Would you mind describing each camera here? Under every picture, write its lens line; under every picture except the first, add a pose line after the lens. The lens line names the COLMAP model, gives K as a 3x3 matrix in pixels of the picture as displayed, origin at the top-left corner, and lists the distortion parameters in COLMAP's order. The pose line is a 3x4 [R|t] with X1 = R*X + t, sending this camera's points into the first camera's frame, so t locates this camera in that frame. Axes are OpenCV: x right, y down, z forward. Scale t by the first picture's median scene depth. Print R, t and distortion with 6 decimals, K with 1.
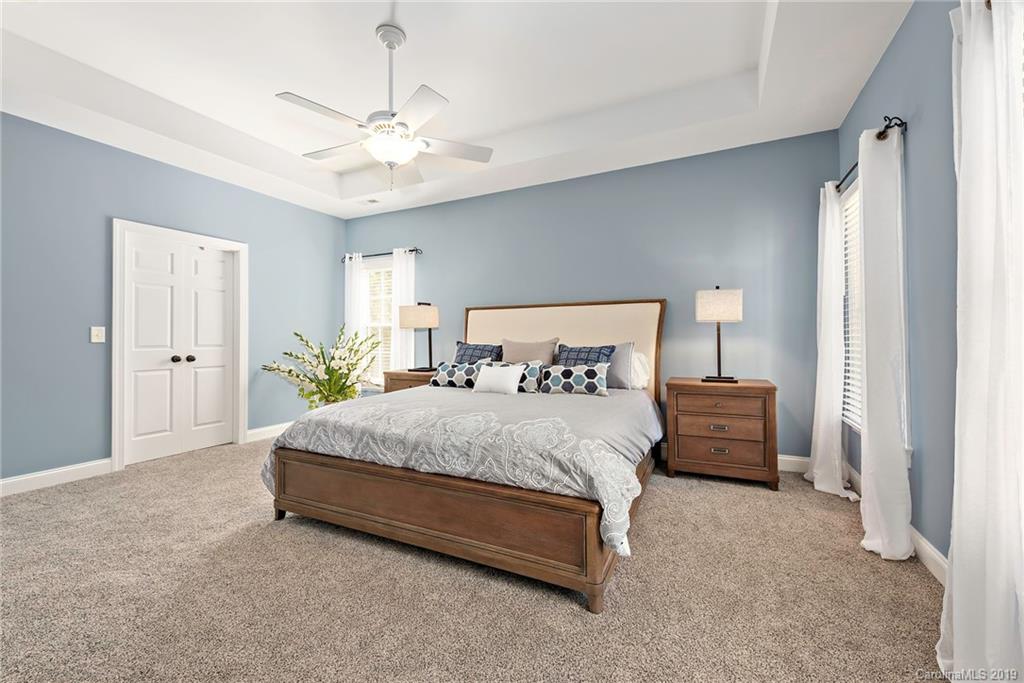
lens RADIAL K [[405.6, 0, 526.7], [0, 405.6, 339.2], [0, 0, 1]] dist [0.000130, 0.000017]
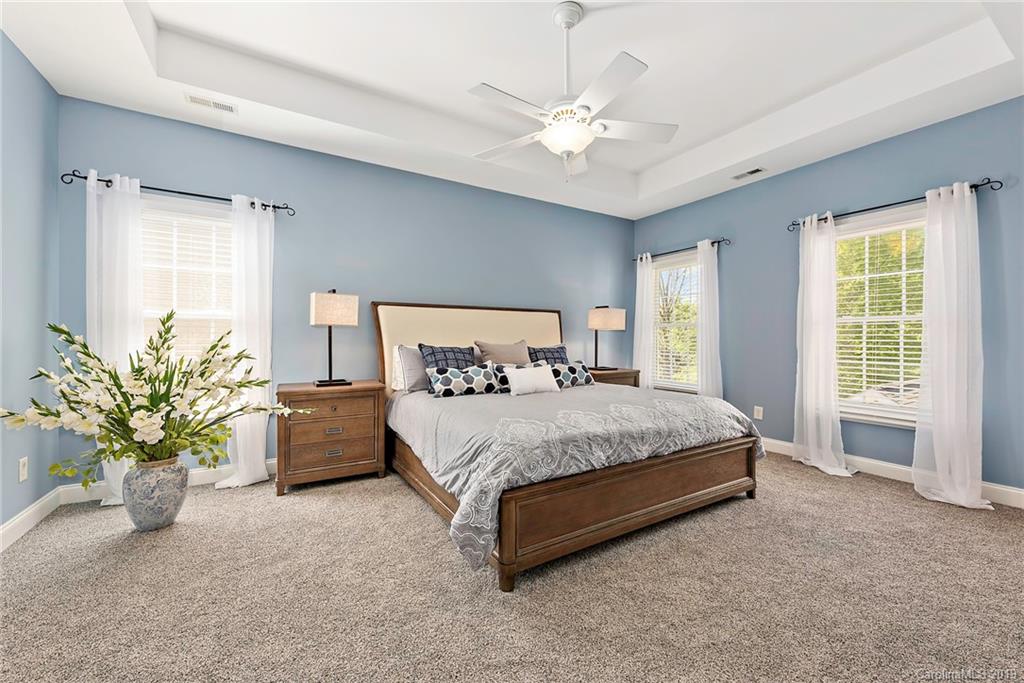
lens RADIAL K [[405.6, 0, 526.7], [0, 405.6, 339.2], [0, 0, 1]] dist [0.000130, 0.000017]
pose [[0.535316, 0.006638, 0.844626, -0.871085], [0.000845, 0.999964, -0.008394, 0.003908], [-0.844651, 0.005207, 0.535291, 0.424892]]
